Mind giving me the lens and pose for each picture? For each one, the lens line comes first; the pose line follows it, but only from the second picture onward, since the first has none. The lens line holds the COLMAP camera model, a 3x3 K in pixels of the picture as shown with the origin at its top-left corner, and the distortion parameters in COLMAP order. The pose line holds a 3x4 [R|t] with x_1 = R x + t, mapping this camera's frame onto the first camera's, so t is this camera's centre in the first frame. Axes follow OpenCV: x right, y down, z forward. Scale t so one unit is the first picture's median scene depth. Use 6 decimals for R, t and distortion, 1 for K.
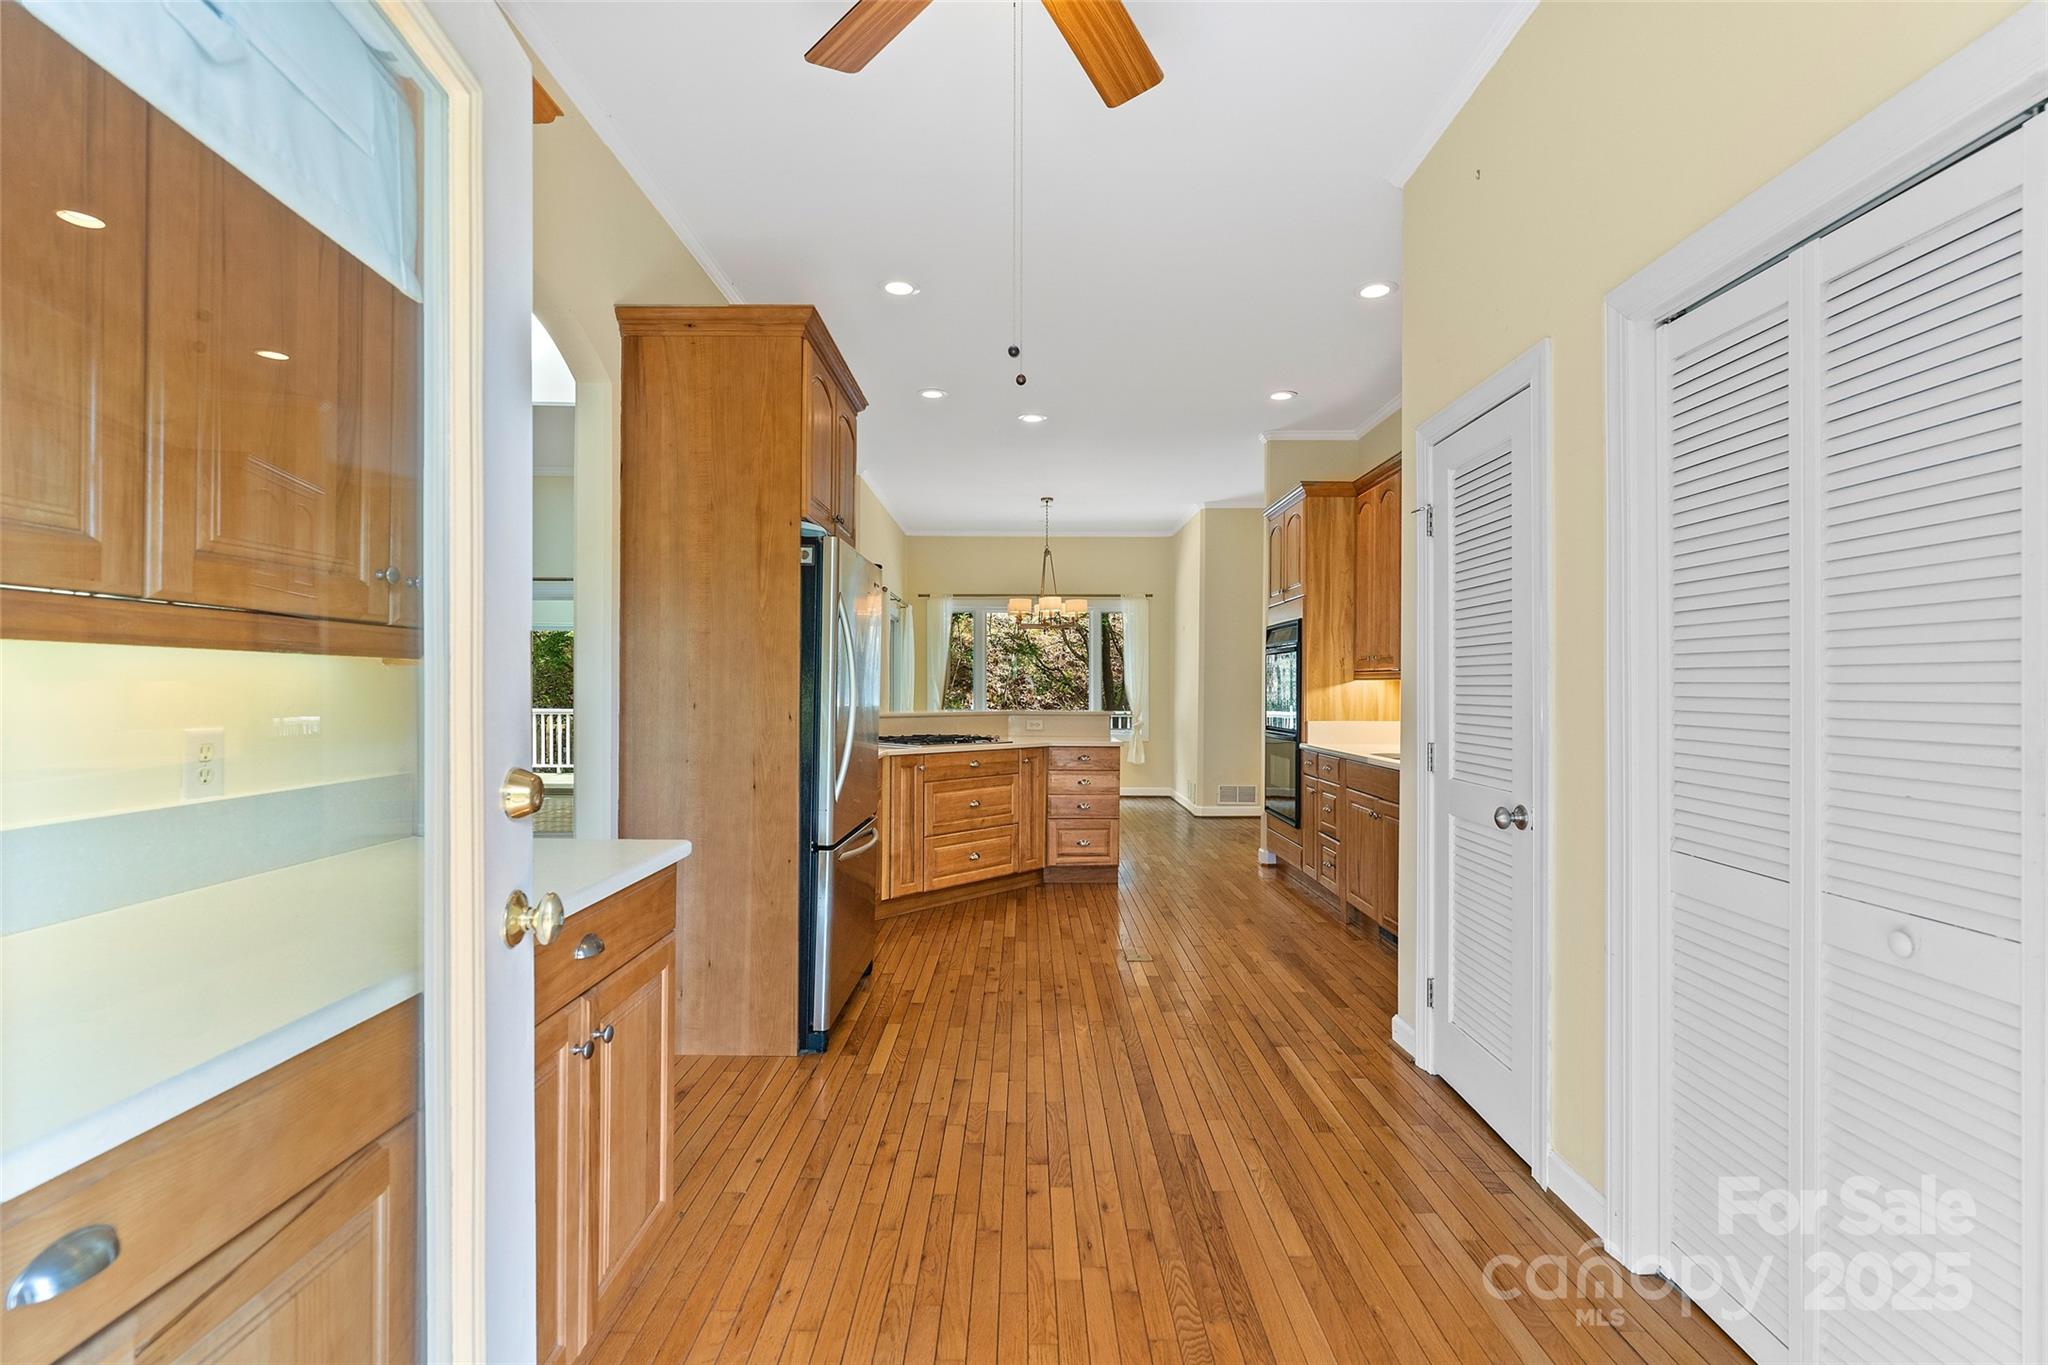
lens RADIAL K [[910.9, 0, 1024.0], [0, 910.9, 682.5], [0, 0, 1]] dist [0.000644, -0.000060]
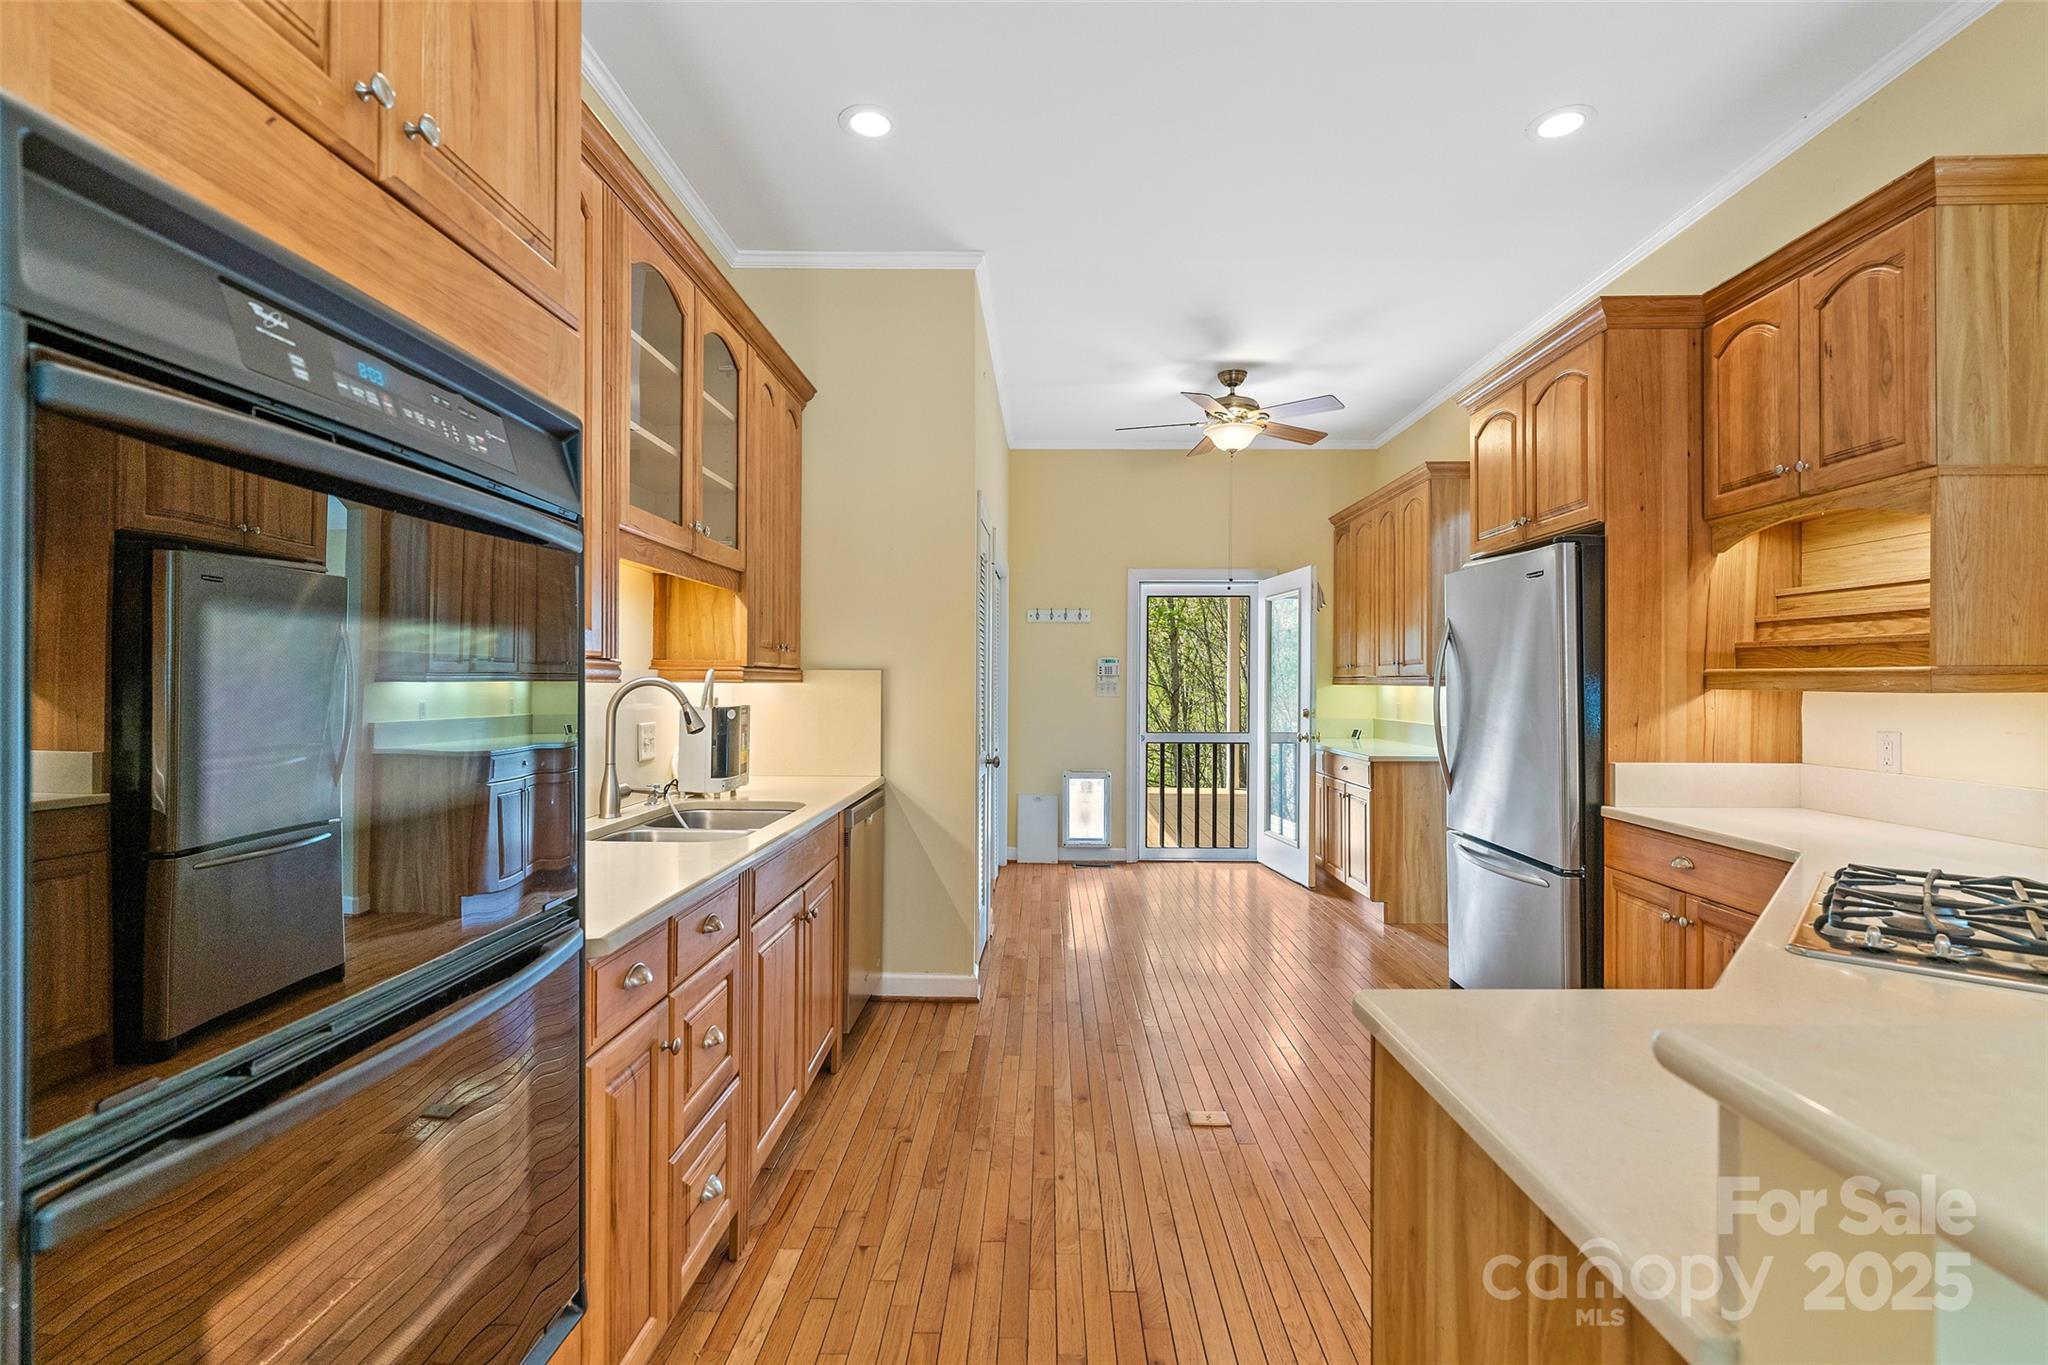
lens RADIAL K [[910.9, 0, 1024.0], [0, 910.9, 682.5], [0, 0, 1]] dist [0.000644, -0.000060]
pose [[-0.999687, -0.006779, 0.024083, 0.179359], [-0.006946, 0.999952, -0.006842, -0.001482], [-0.024036, -0.007007, -0.999687, 1.216266]]
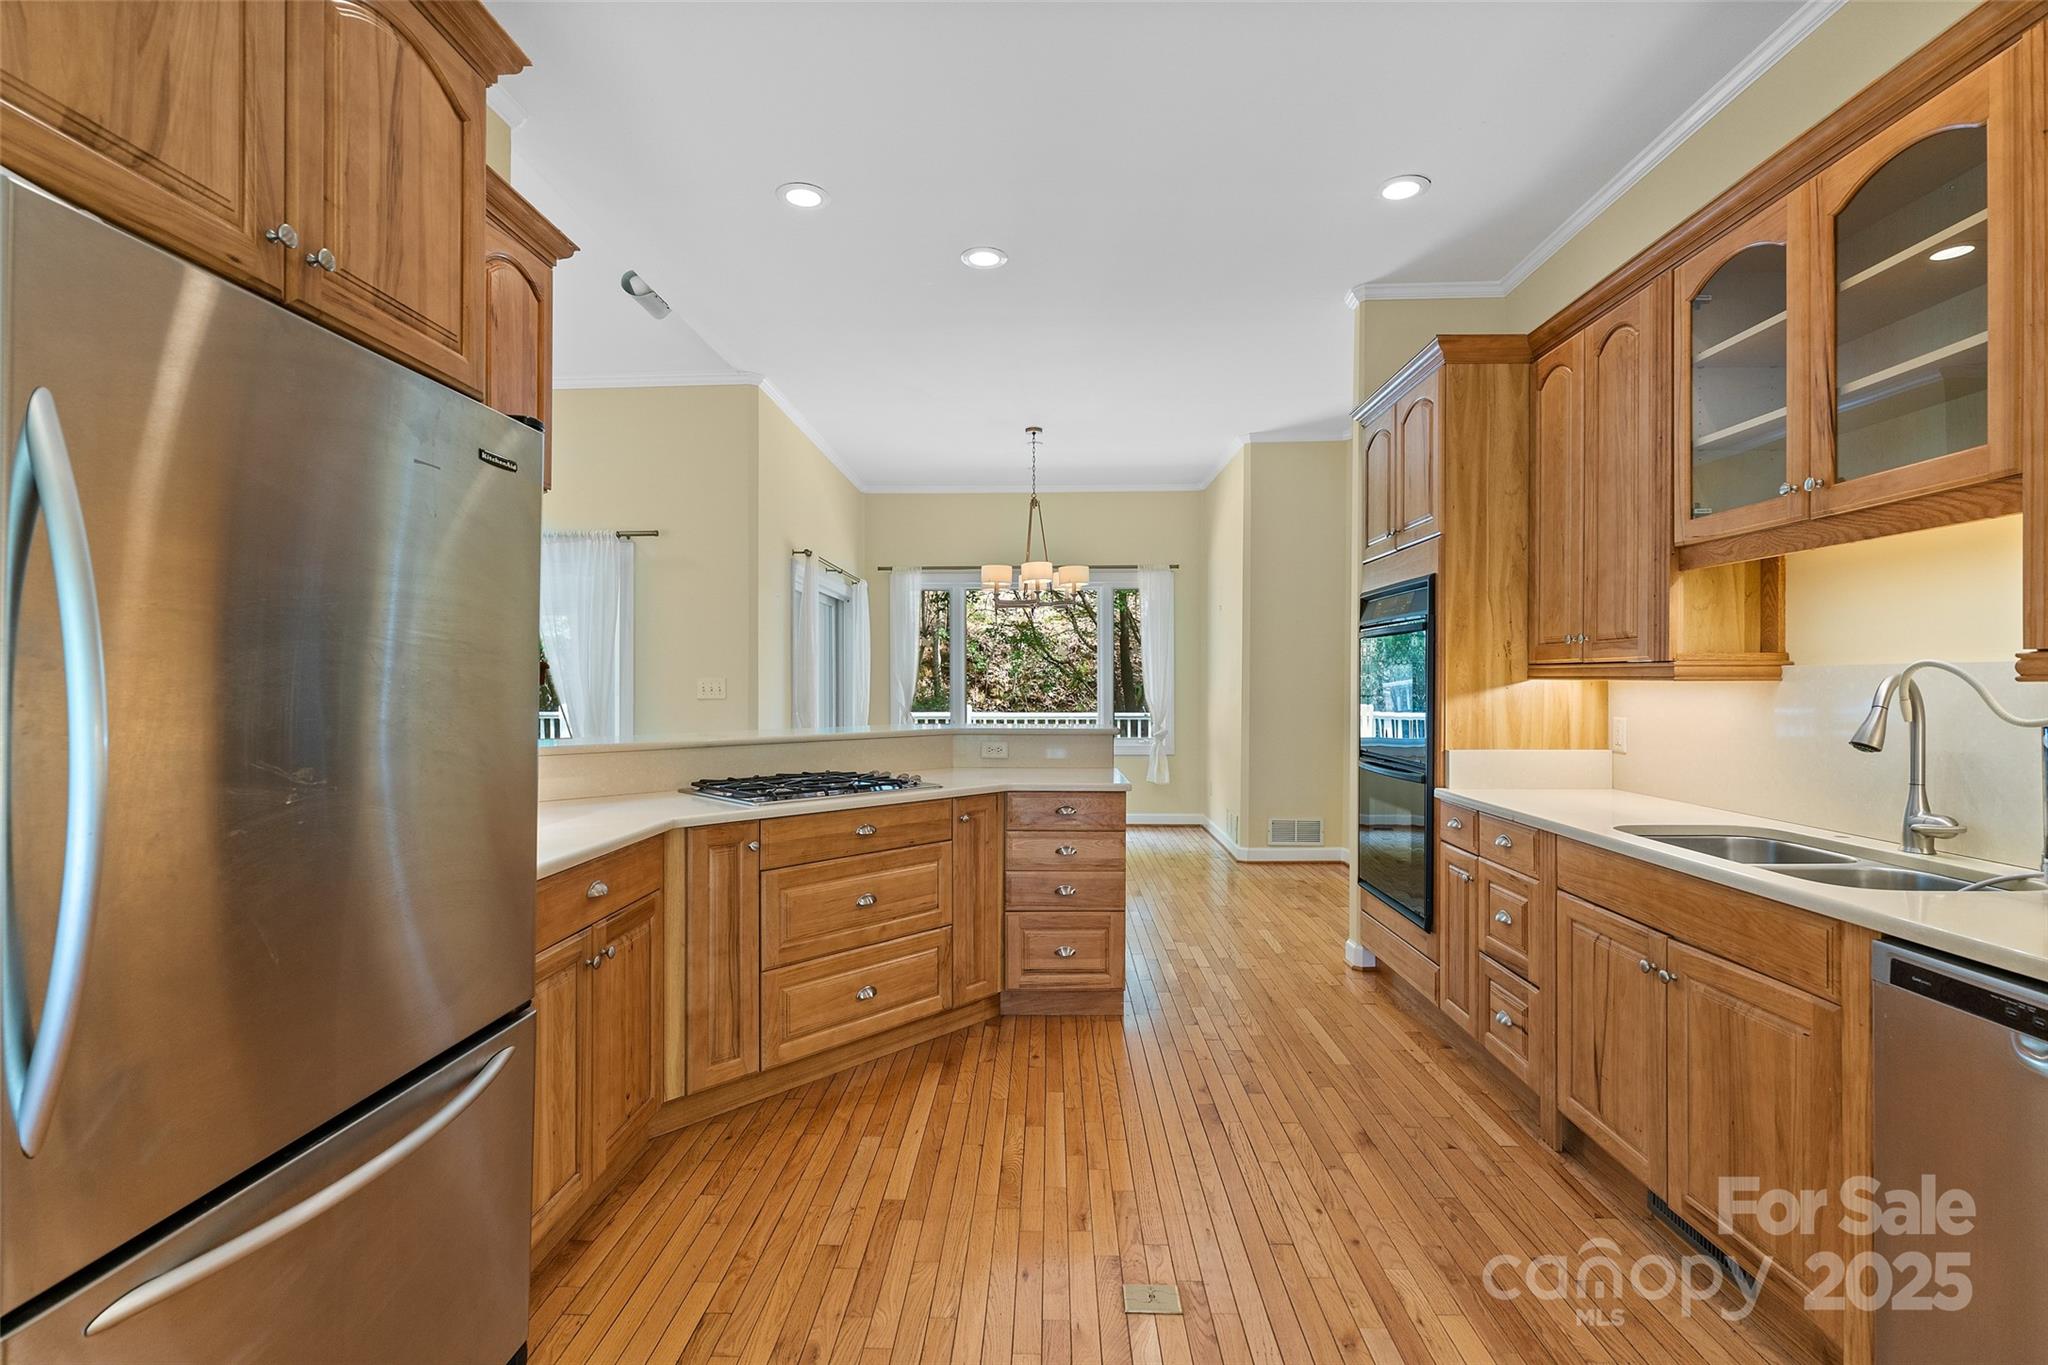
lens RADIAL K [[910.9, 0, 1024.0], [0, 910.9, 682.5], [0, 0, 1]] dist [0.000644, -0.000060]
pose [[0.999595, -0.004154, -0.028139, 0.056214], [0.004371, 0.999961, 0.007658, -0.006280], [0.028106, -0.007778, 0.999575, 0.402833]]
